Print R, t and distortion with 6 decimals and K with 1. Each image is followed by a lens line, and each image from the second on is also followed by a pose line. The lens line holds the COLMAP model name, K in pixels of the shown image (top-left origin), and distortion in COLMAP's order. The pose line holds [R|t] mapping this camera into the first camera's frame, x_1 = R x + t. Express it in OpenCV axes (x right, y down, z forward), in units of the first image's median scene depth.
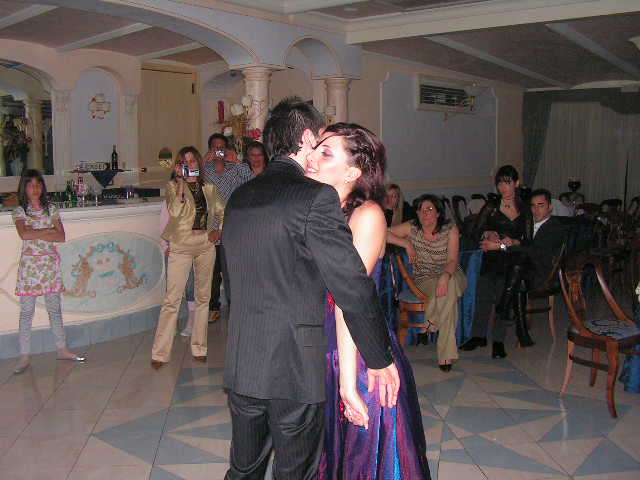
lens RADIAL K [[700.0, 0, 320.0], [0, 700.0, 240.0], [0, 0, 1]] dist [-0.210817, 0.222964]
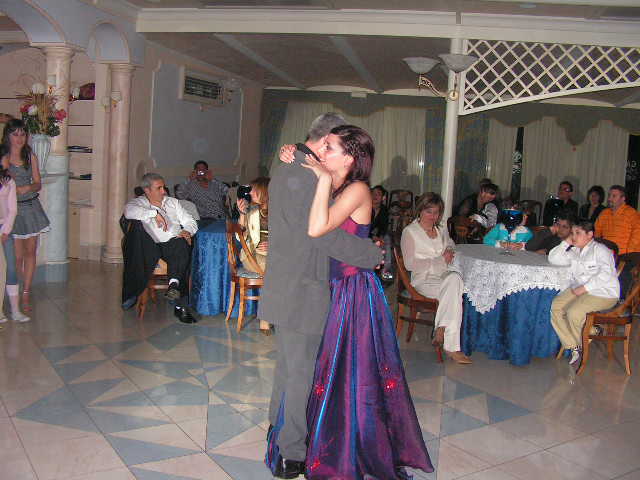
lens RADIAL K [[700.0, 0, 320.0], [0, 700.0, 240.0], [0, 0, 1]] dist [-0.210817, 0.222964]
pose [[0.889221, 0.002455, 0.457471, -0.162135], [-0.010249, 0.999842, 0.014556, 0.006755], [-0.457363, -0.017632, 0.889105, -0.026025]]
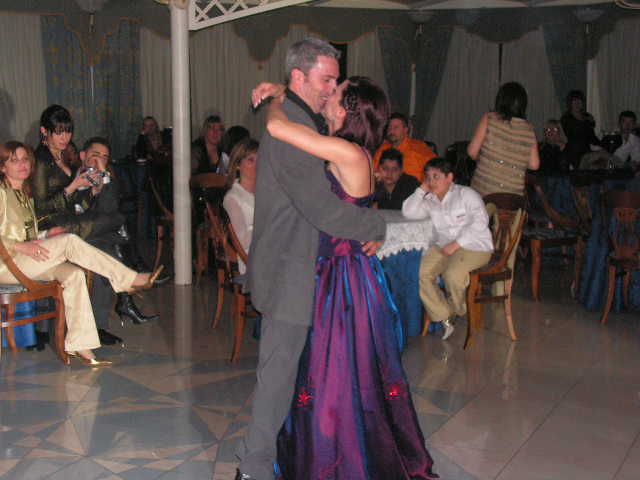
lens RADIAL K [[1048.4, 0, 320.0], [0, 1048.4, 240.0], [0, 0, 1]] dist [0.038424, 0.084610]
pose [[0.531990, -0.105702, 0.840127, -0.351796], [0.090102, 0.993611, 0.067958, -0.005869], [-0.841943, 0.039544, 0.538115, 0.069633]]
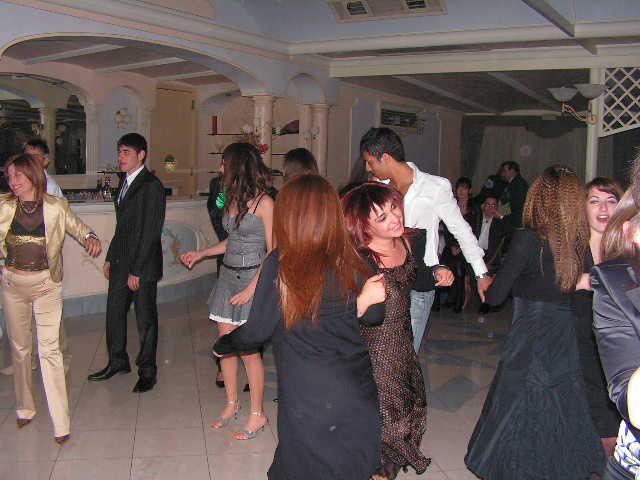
lens RADIAL K [[700.0, 0, 320.0], [0, 700.0, 240.0], [0, 0, 1]] dist [-0.210817, 0.222964]
pose [[0.993887, 0.020795, 0.108427, -0.098578], [-0.020057, 0.999768, -0.007892, 0.019322], [-0.108566, 0.005669, 0.994073, -0.223347]]
